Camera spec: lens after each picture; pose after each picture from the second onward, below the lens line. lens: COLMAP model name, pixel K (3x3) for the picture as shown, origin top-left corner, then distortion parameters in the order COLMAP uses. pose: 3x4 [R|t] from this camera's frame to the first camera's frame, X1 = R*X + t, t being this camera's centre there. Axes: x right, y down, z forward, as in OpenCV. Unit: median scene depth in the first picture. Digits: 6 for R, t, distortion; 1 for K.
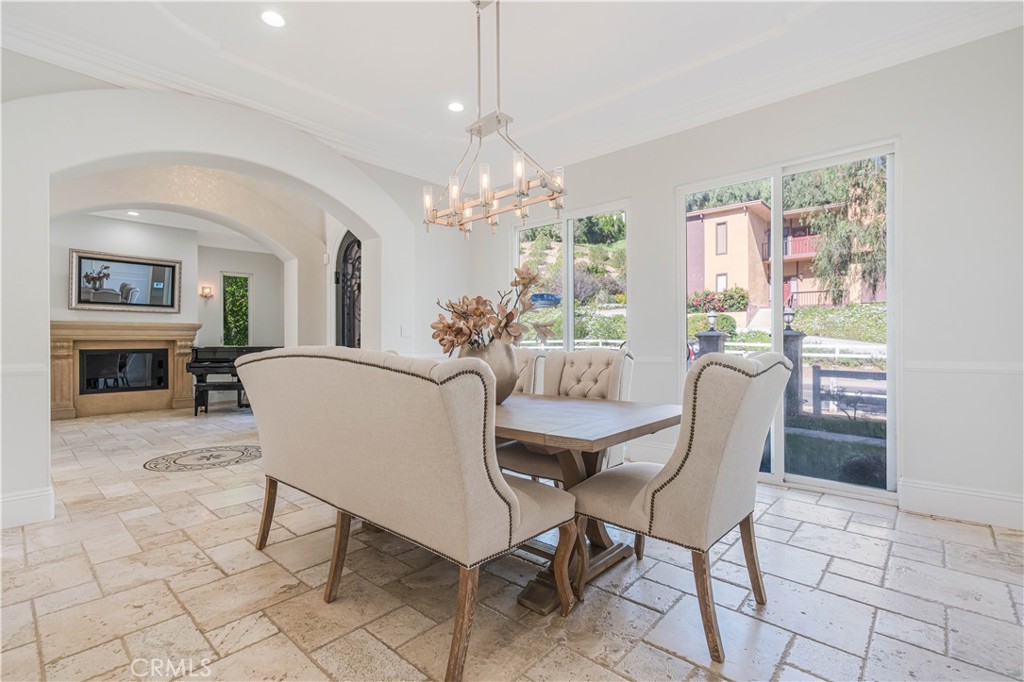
lens RADIAL K [[473.7, 0, 514.8], [0, 473.7, 344.8], [0, 0, 1]] dist [-0.000529, 0.000796]
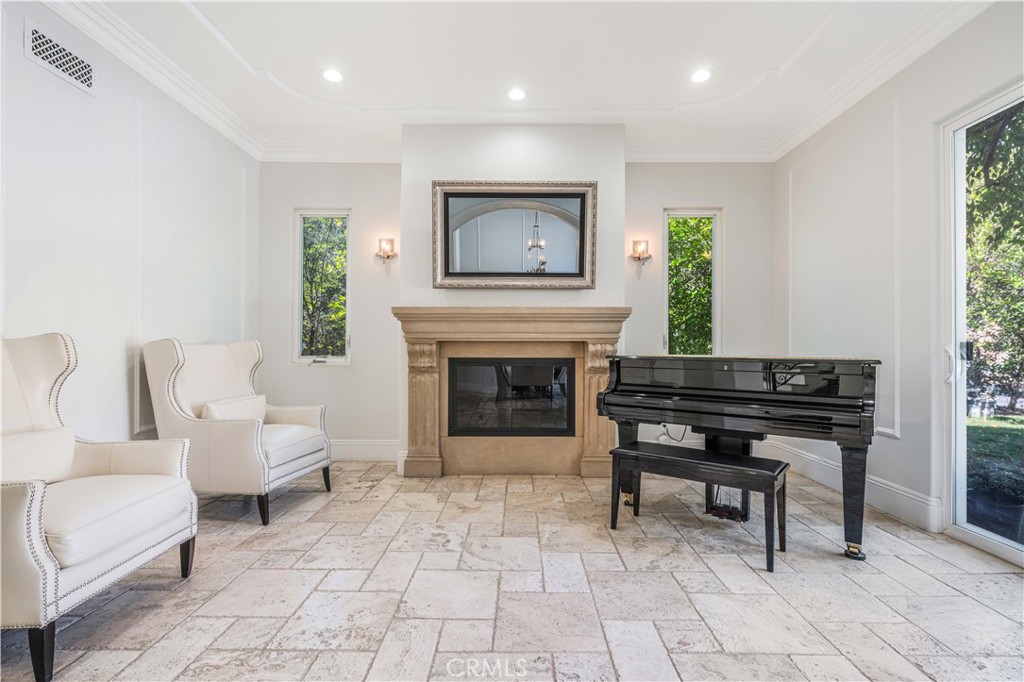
lens RADIAL K [[473.7, 0, 514.8], [0, 473.7, 344.8], [0, 0, 1]] dist [-0.000529, 0.000796]
pose [[0.666542, 0.000863, -0.745467, -0.402179], [-0.009303, 0.999931, -0.007161, -0.002104], [0.745410, 0.011708, 0.666504, 0.624950]]
